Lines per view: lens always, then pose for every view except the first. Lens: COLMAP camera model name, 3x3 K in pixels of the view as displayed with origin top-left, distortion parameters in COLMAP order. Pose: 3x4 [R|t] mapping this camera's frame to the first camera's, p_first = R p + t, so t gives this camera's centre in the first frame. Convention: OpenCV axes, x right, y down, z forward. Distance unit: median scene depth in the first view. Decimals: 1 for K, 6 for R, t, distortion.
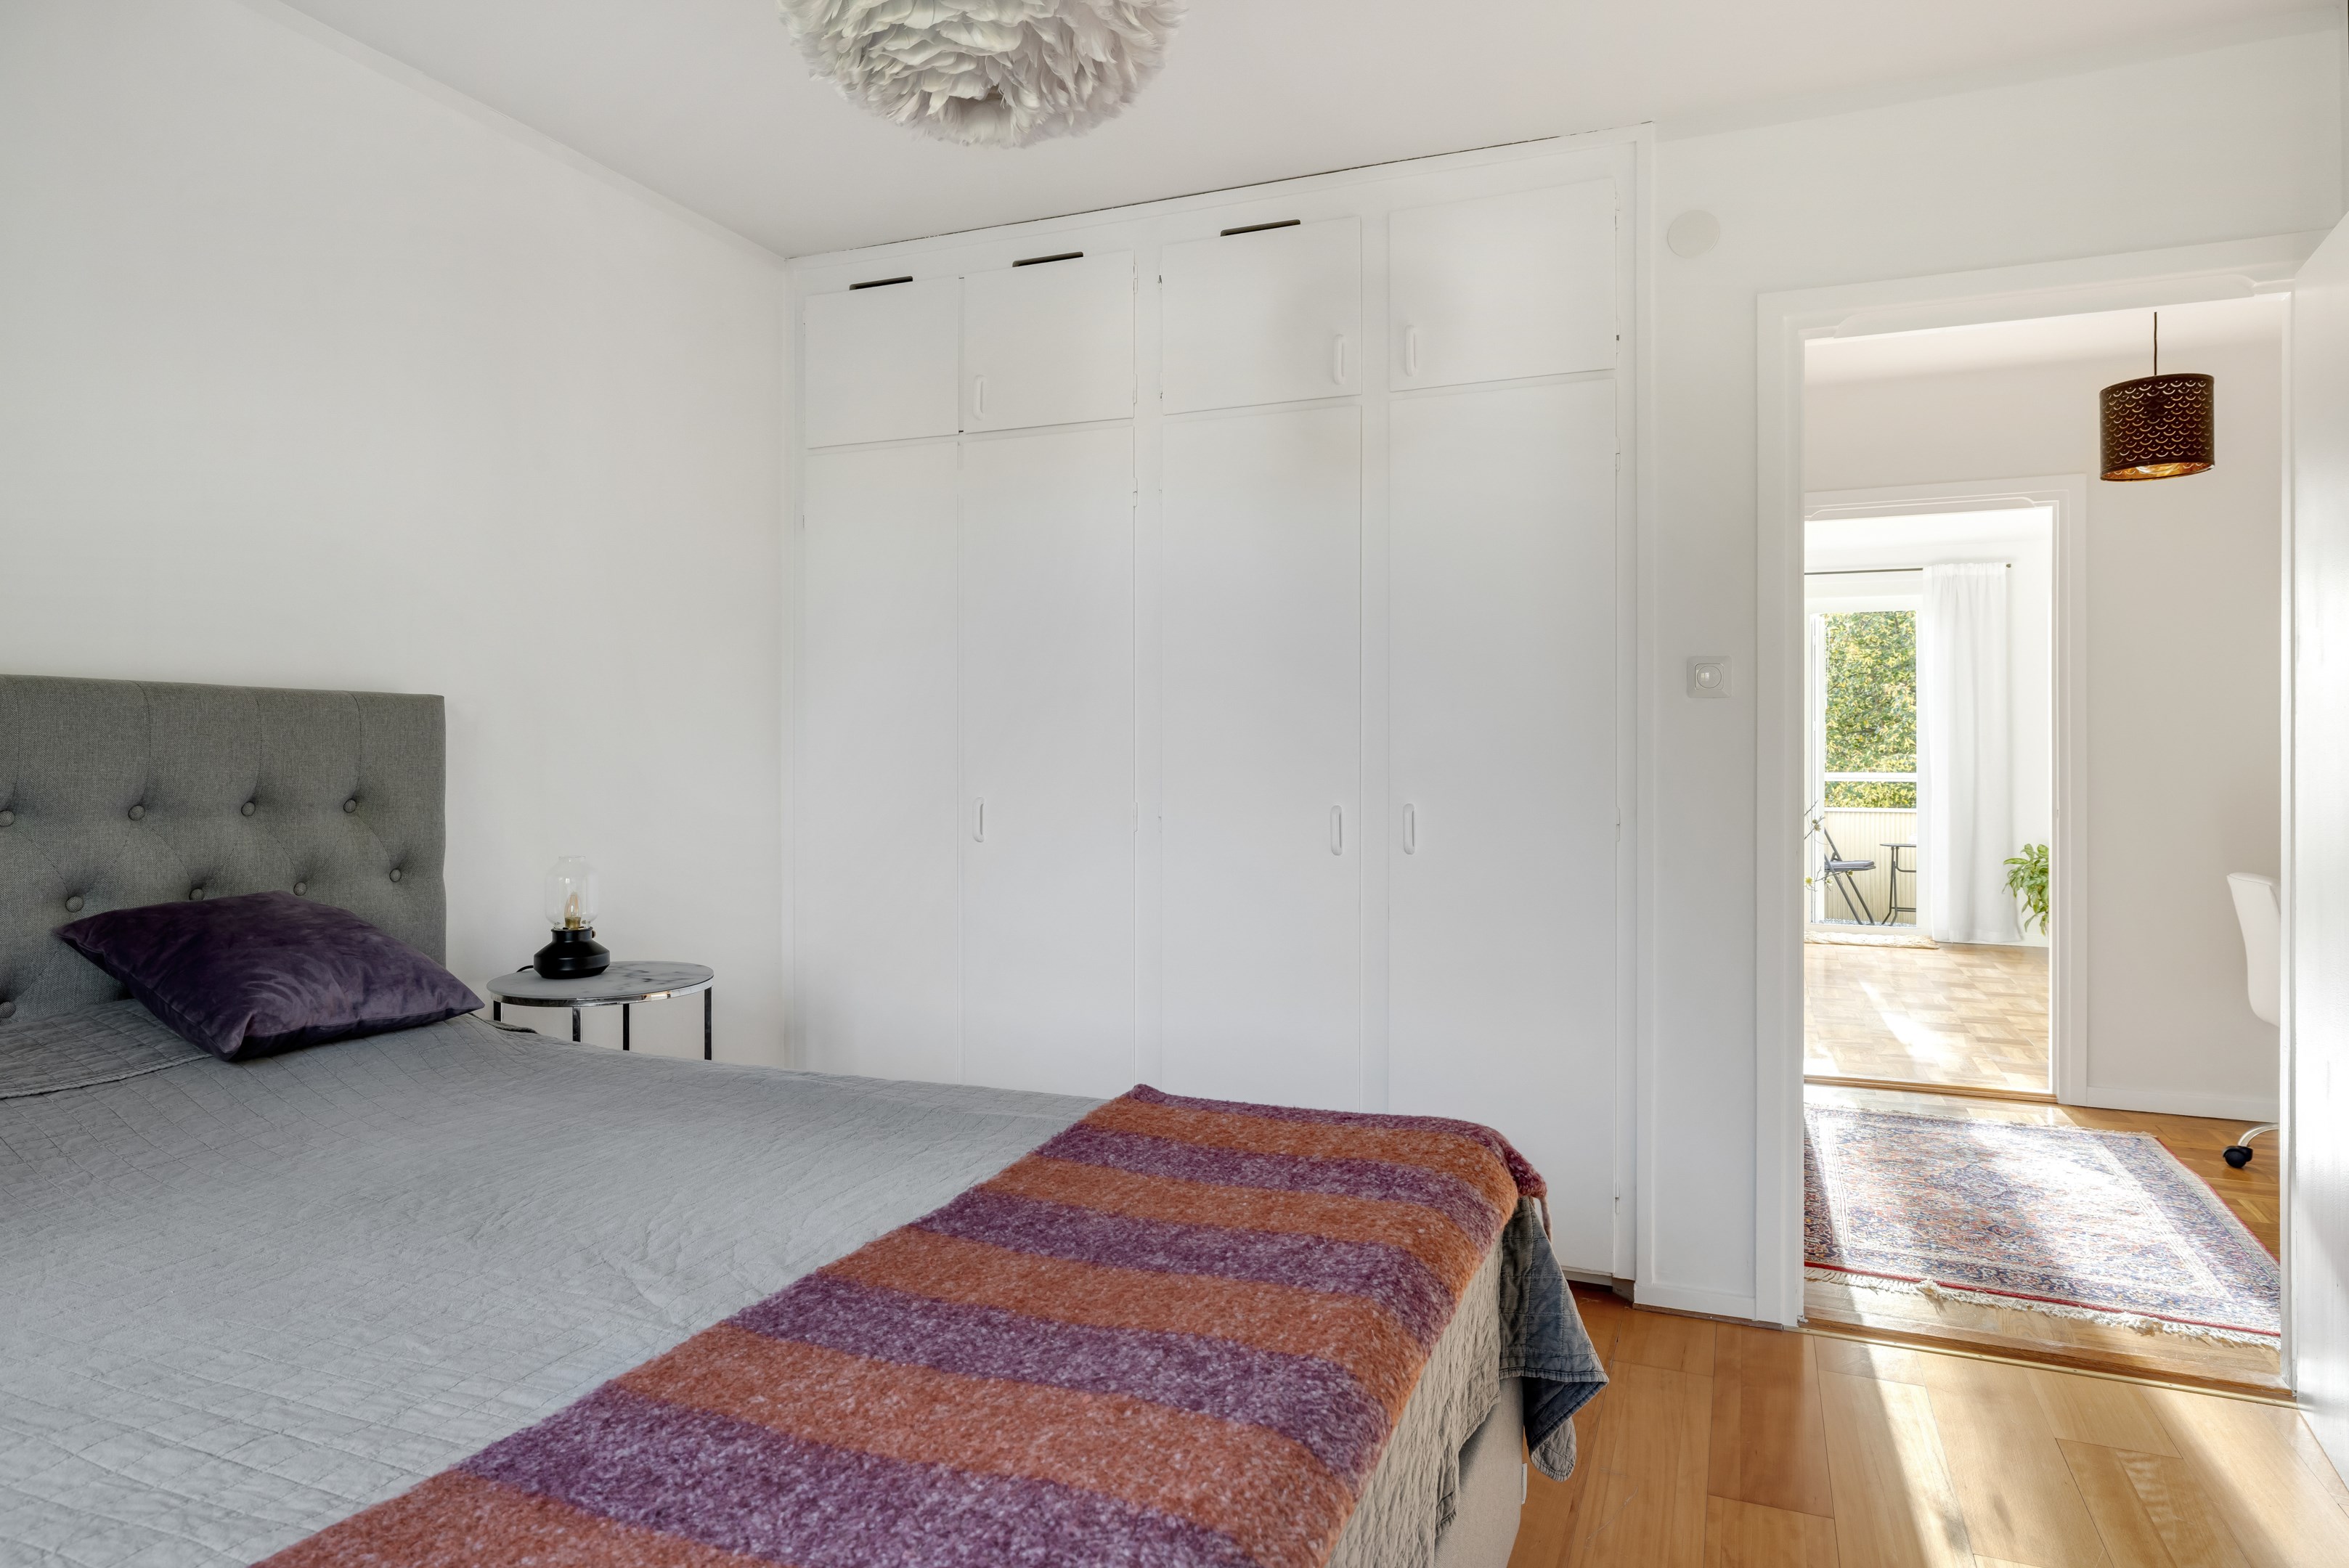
lens RADIAL K [[1397.7, 0, 1174.8], [0, 1397.7, 737.9], [0, 0, 1]] dist [0.001500, -0.000850]
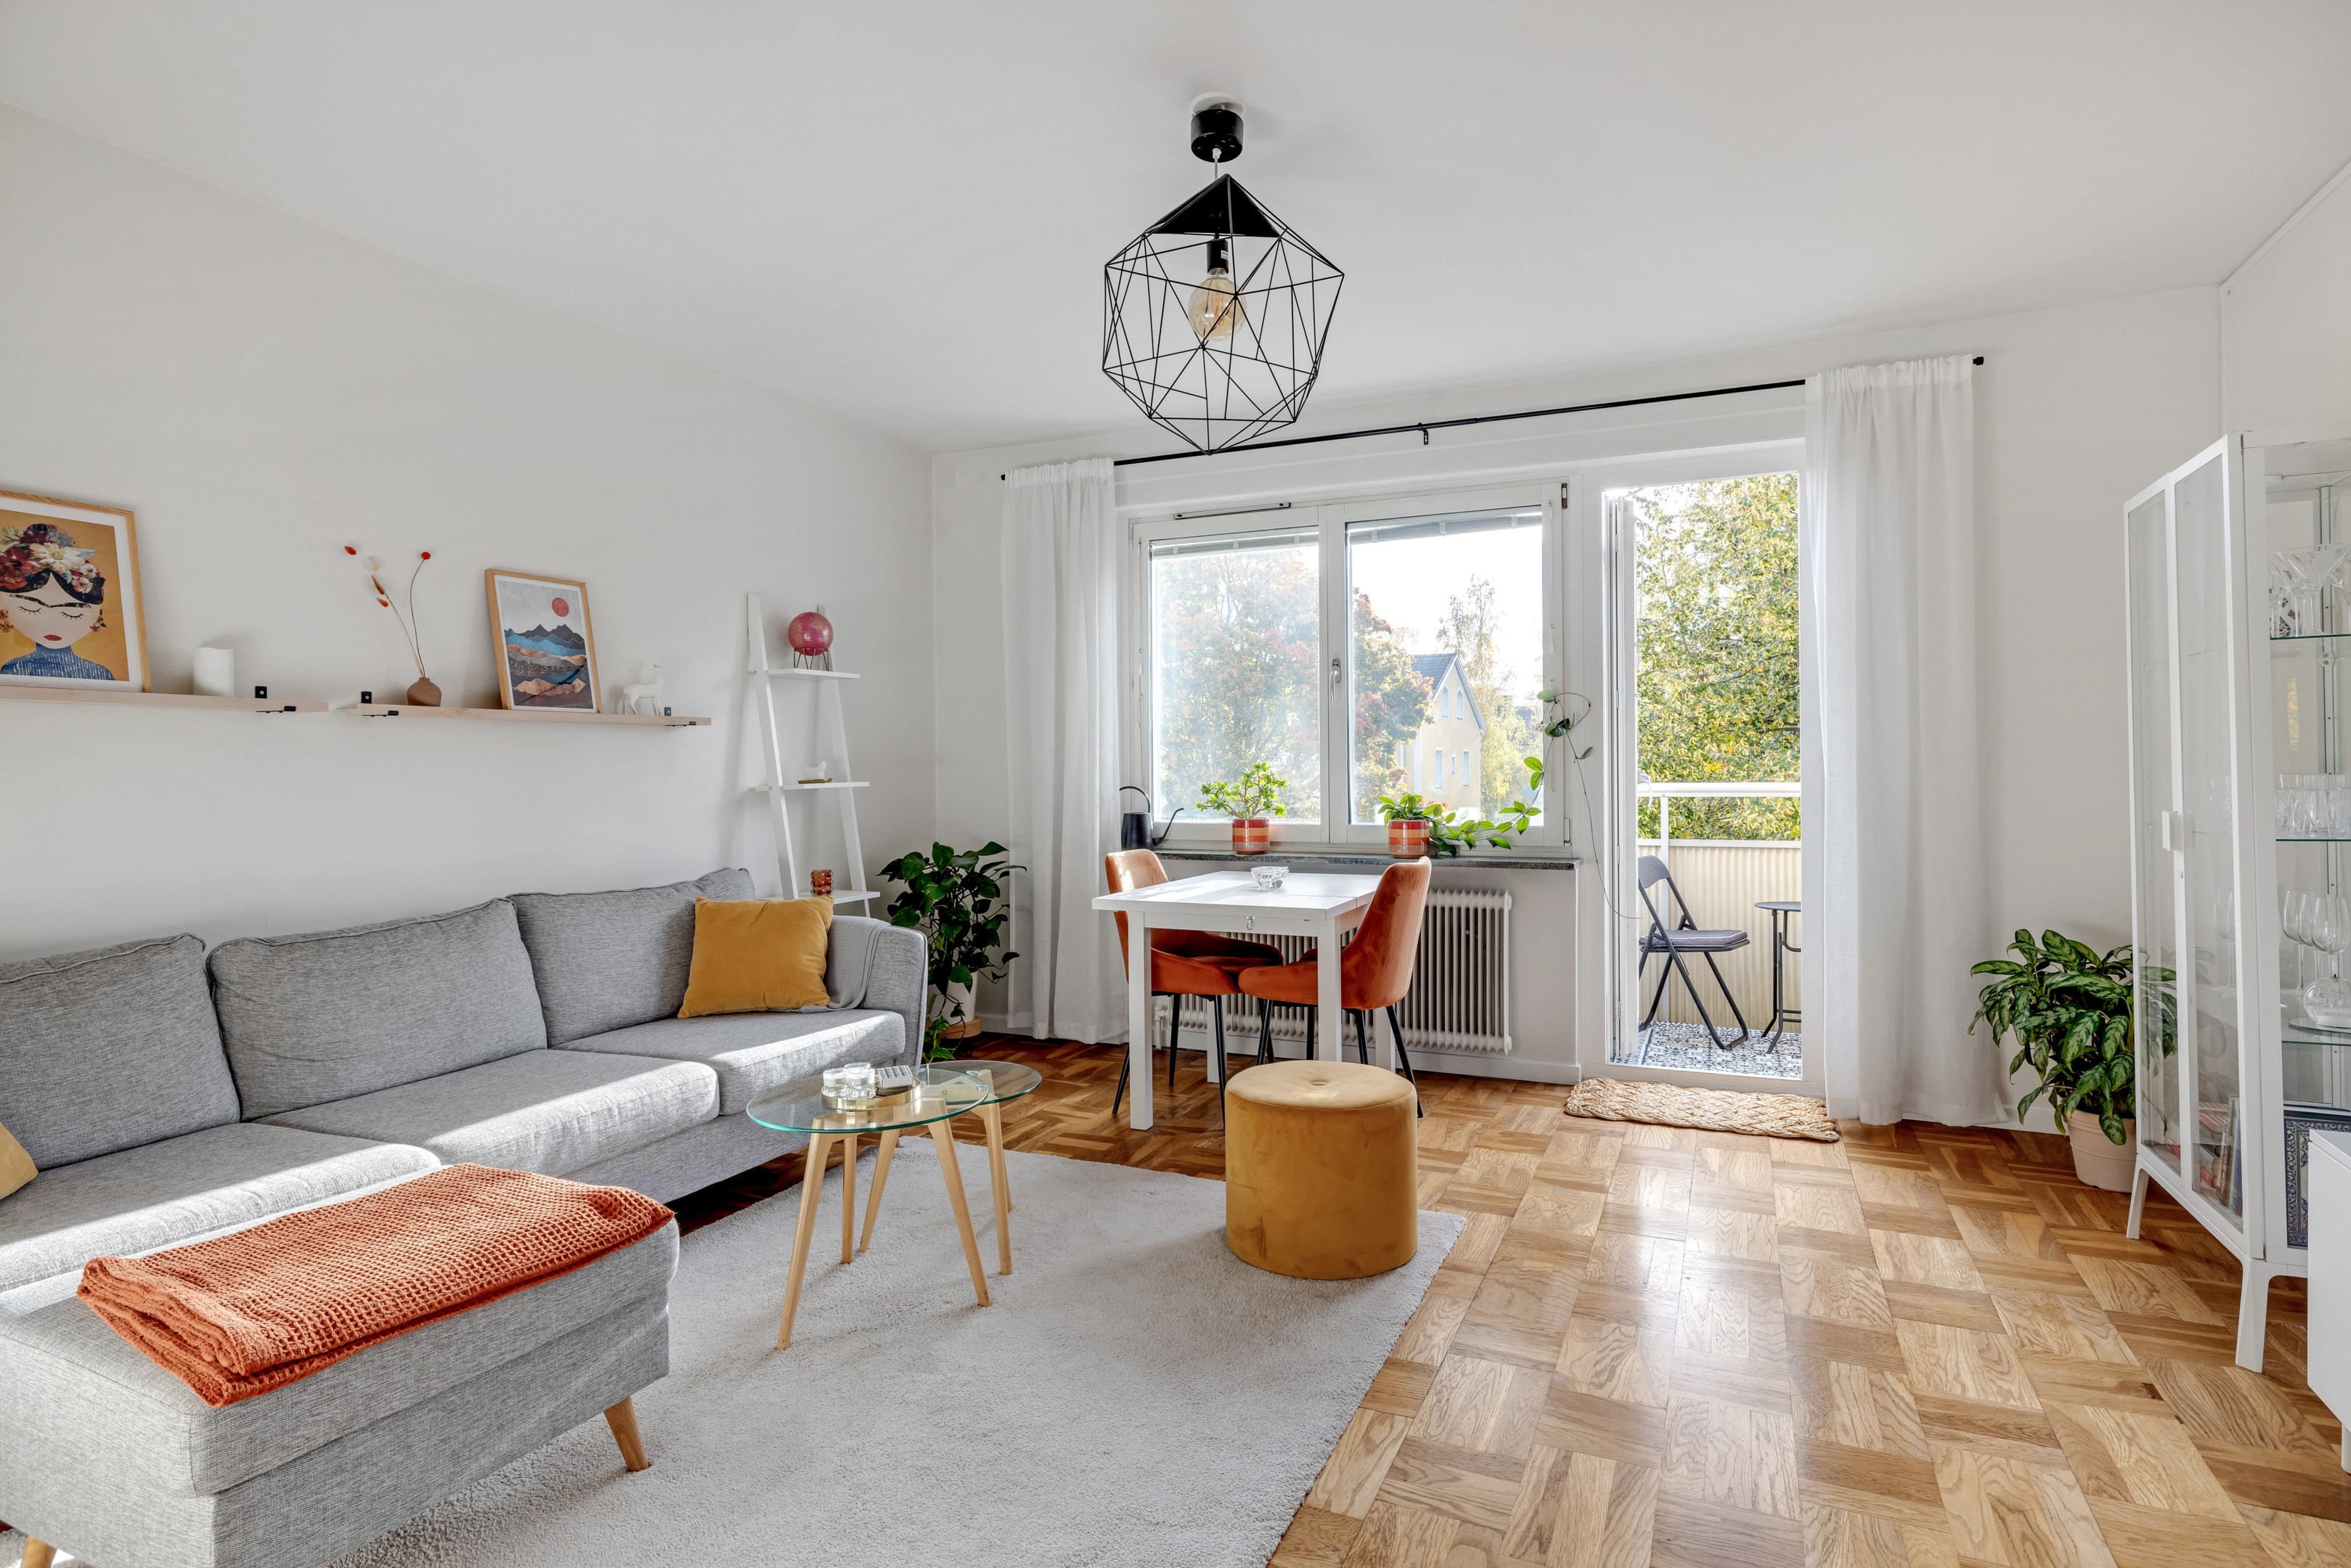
lens RADIAL K [[1231.8, 0, 1170.4], [0, 1231.8, 772.3], [0, 0, 1]] dist [-0.001312, 0.001938]
pose [[0.999118, -0.013071, -0.039903, 0.327300], [0.013645, 0.999807, 0.014150, 0.011434], [0.039710, -0.014682, 0.999103, 0.553315]]
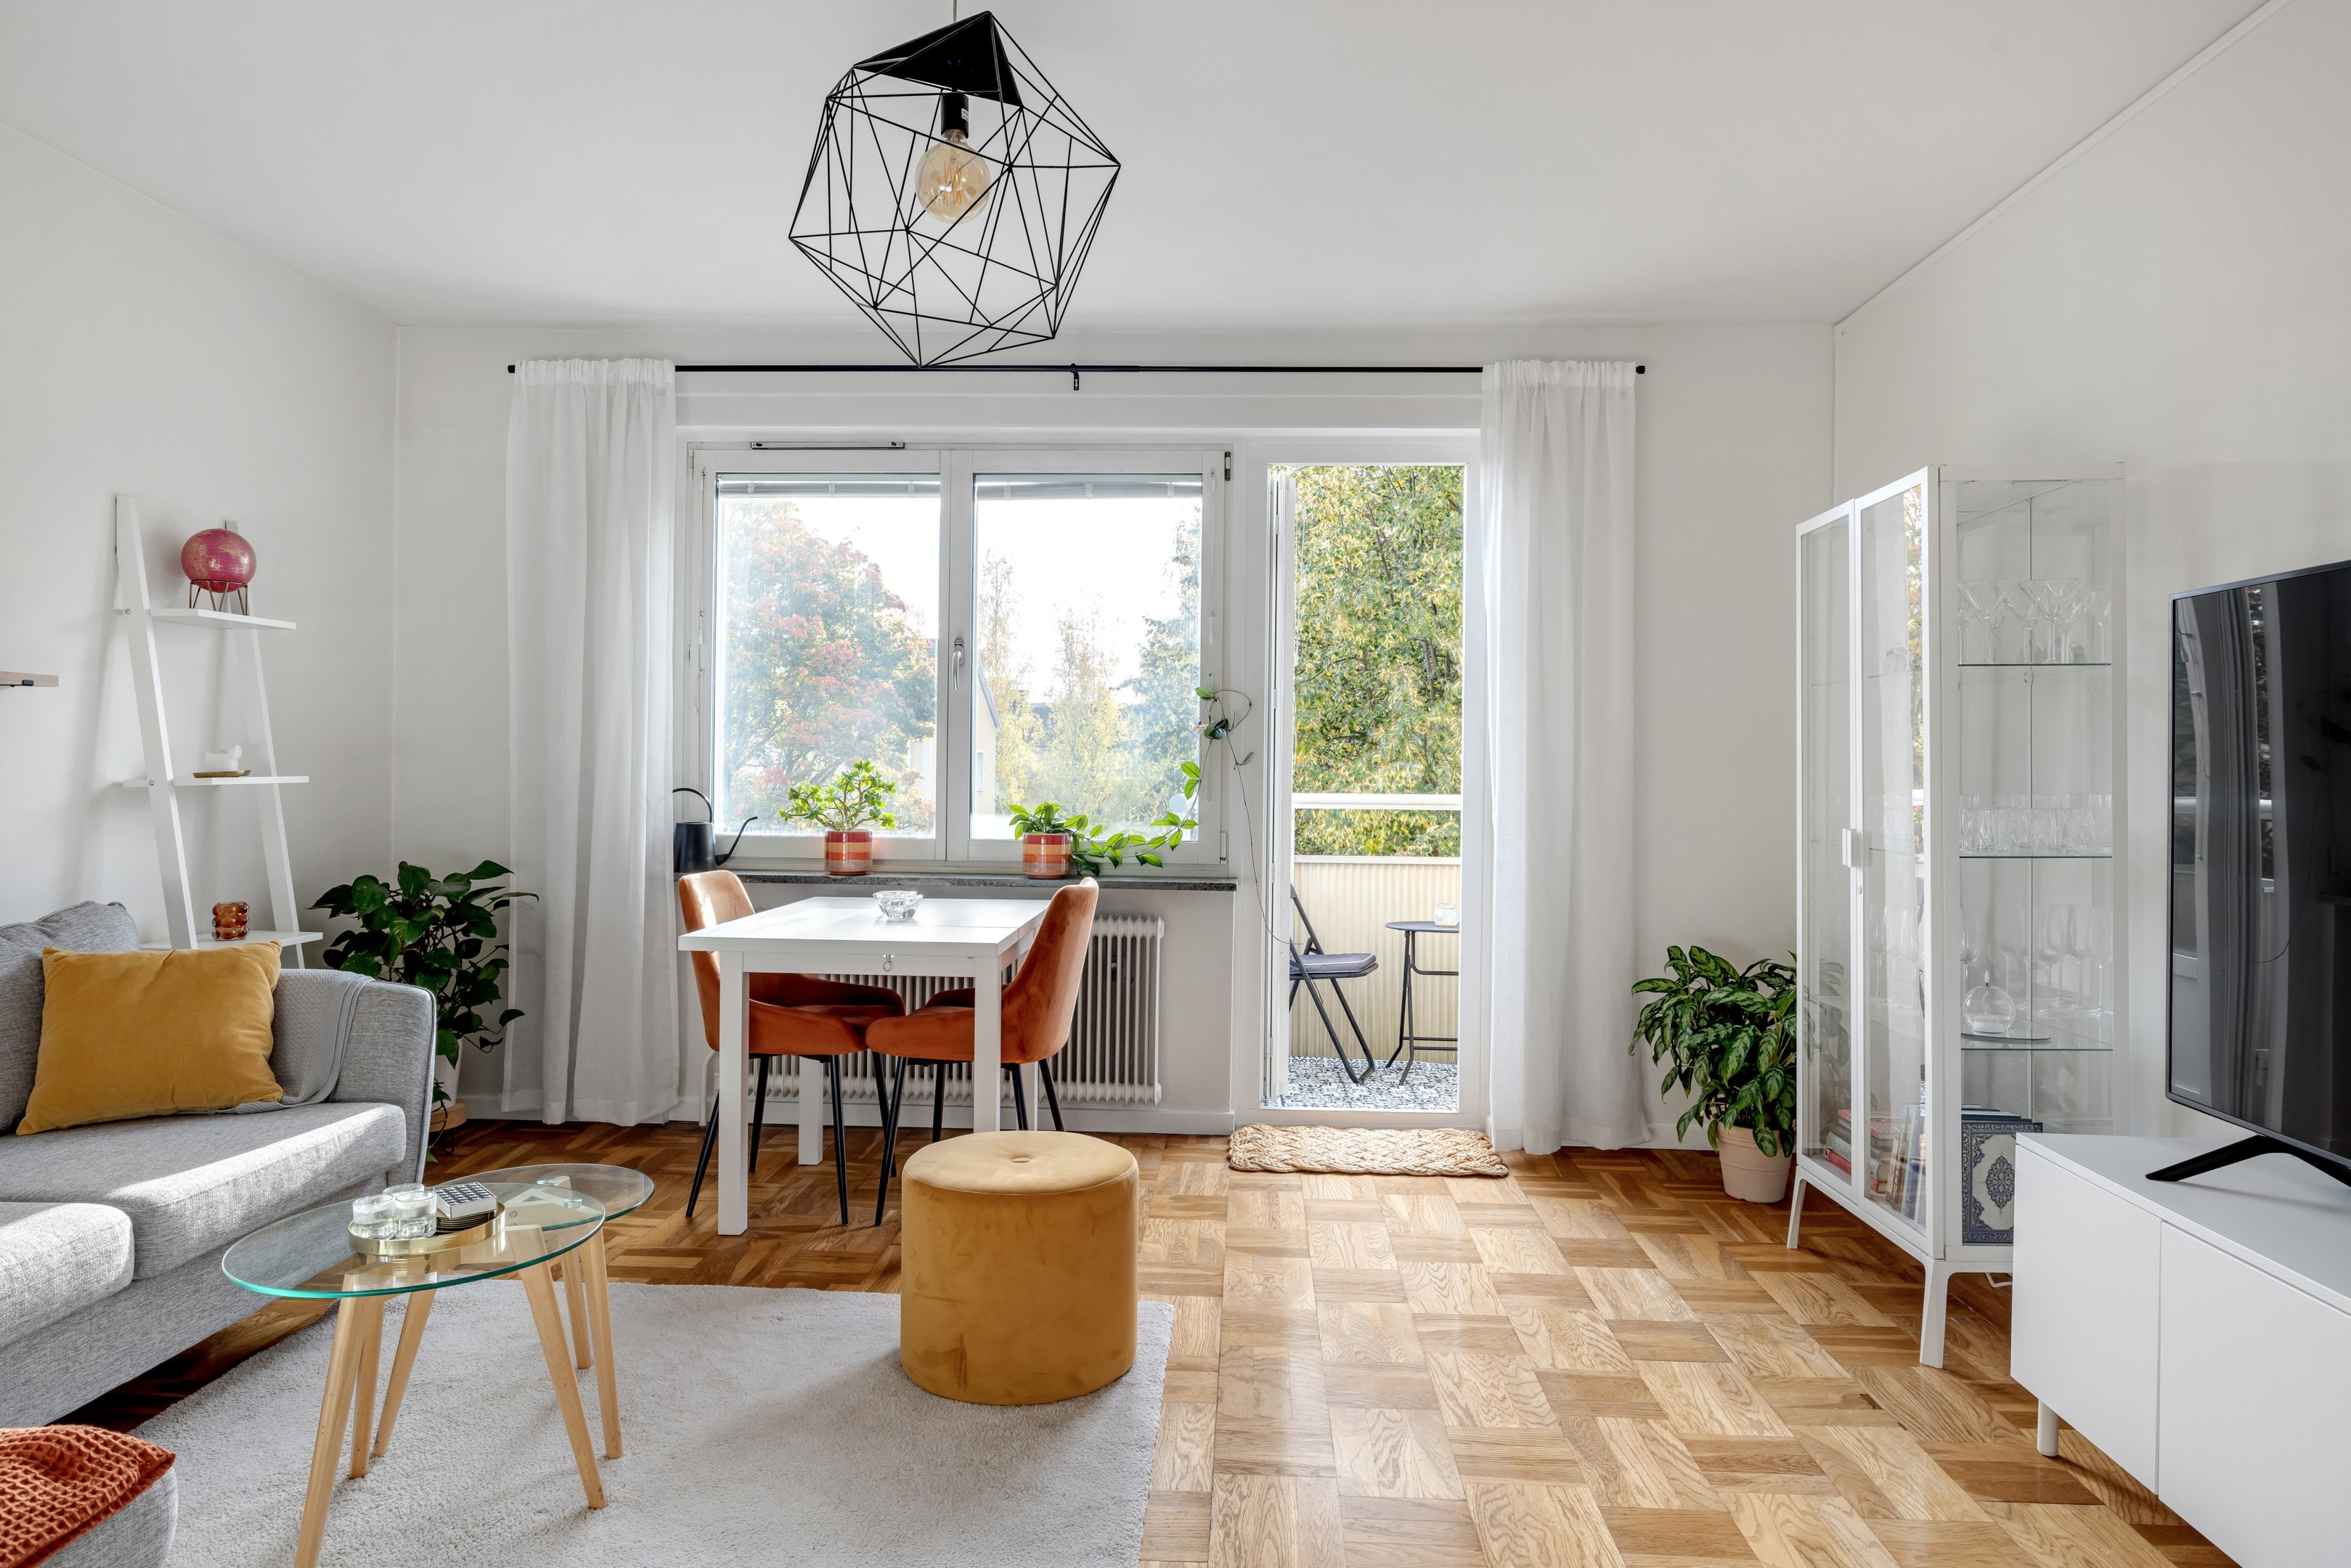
lens RADIAL K [[1440.9, 0, 1169.3], [0, 1440.9, 771.6], [0, 0, 1]] dist [-0.003831, 0.003597]
pose [[0.944073, 0.006134, 0.329680, 0.278176], [-0.010764, 0.999867, 0.012219, 0.011650], [-0.329561, -0.015084, 0.944014, 0.580229]]
